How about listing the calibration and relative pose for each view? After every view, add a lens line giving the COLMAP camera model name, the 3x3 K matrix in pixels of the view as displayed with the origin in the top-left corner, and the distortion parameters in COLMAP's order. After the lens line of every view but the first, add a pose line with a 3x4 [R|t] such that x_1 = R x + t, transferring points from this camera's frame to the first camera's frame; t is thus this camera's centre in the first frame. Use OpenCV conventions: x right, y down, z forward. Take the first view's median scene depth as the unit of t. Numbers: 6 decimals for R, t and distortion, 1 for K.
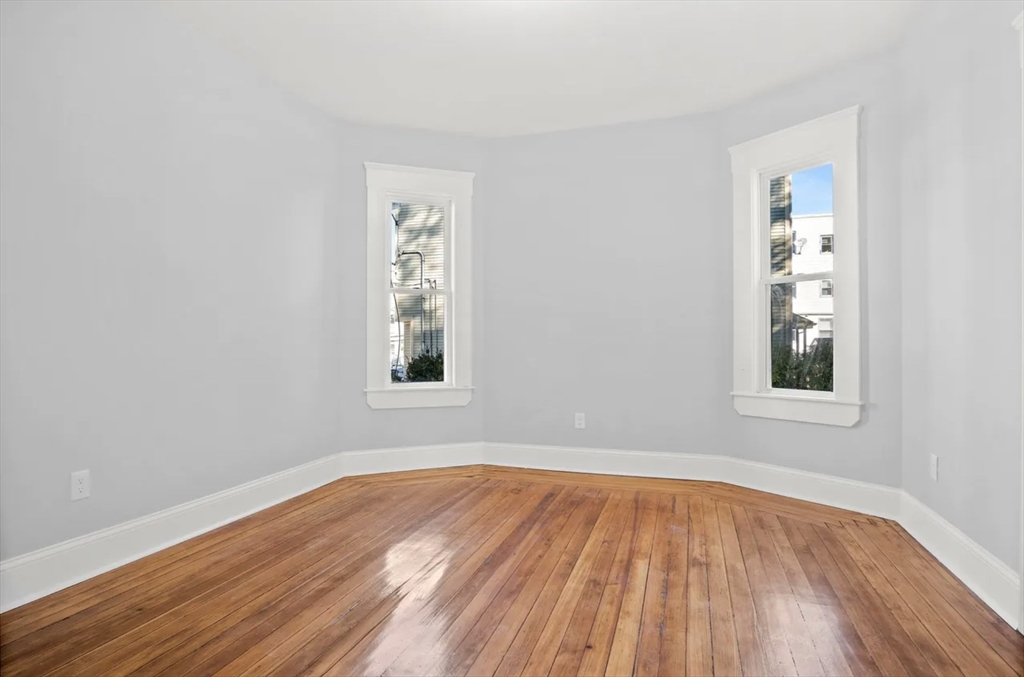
lens RADIAL K [[565.1, 0, 509.9], [0, 565.1, 344.4], [0, 0, 1]] dist [-0.022340, -0.000302]
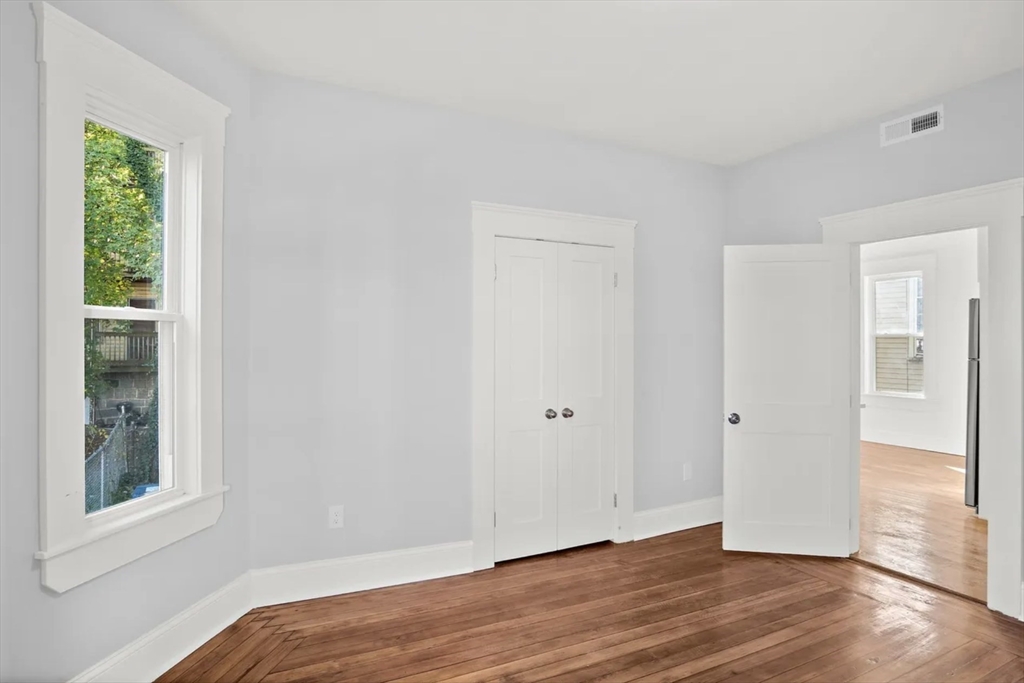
lens RADIAL K [[560.8, 0, 512.0], [0, 560.8, 342.4], [0, 0, 1]] dist [-0.022042, 0.002421]
pose [[-0.708386, -0.000678, 0.705825, -0.230489], [-0.005941, 0.999970, -0.005002, -0.107996], [-0.705801, -0.007737, -0.708368, 1.367116]]
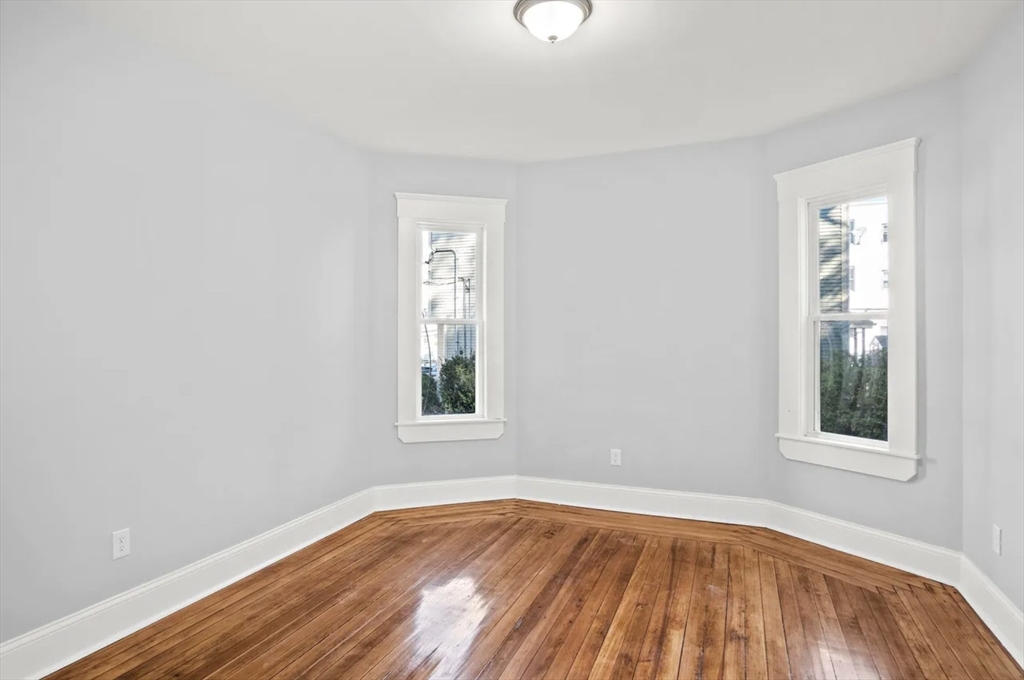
lens RADIAL K [[586.2, 0, 505.2], [0, 586.2, 336.5], [0, 0, 1]] dist [-0.024822, 0.003605]
pose [[0.997464, 0.000830, -0.071161, 0.010099], [-0.000793, 1.000000, 0.000545, -0.104713], [0.071162, -0.000487, 0.997465, -0.013525]]
